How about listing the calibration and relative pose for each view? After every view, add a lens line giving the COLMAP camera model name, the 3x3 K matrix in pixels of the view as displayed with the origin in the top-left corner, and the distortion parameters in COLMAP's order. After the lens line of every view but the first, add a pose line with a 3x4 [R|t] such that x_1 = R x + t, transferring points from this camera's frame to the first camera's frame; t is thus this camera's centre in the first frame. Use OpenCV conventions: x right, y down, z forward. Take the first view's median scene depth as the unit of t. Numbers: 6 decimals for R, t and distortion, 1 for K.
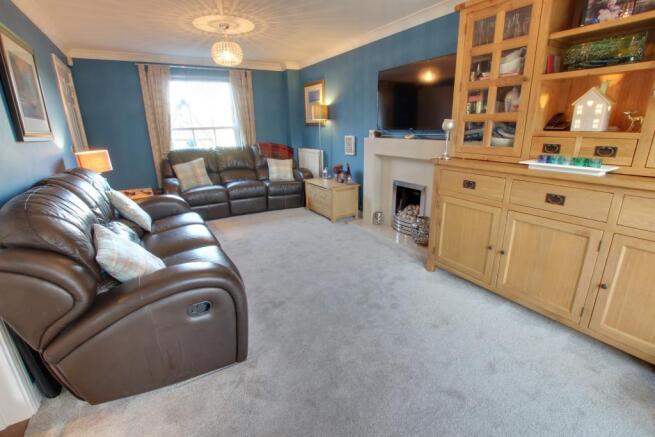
lens RADIAL K [[303.5, 0, 330.7], [0, 303.5, 220.6], [0, 0, 1]] dist [-0.029358, 0.000179]
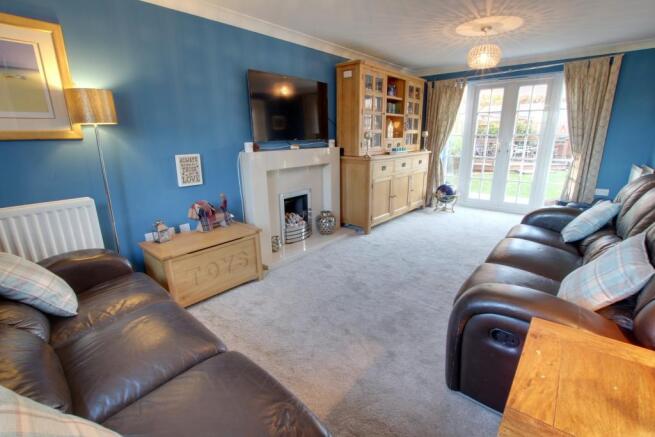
lens RADIAL K [[303.5, 0, 330.7], [0, 303.5, 220.6], [0, 0, 1]] dist [-0.029358, 0.000179]
pose [[-0.322604, -0.235923, 0.916661, -0.714874], [0.298265, 0.893764, 0.334999, -0.330347], [-0.898312, 0.381480, -0.217965, 1.099926]]
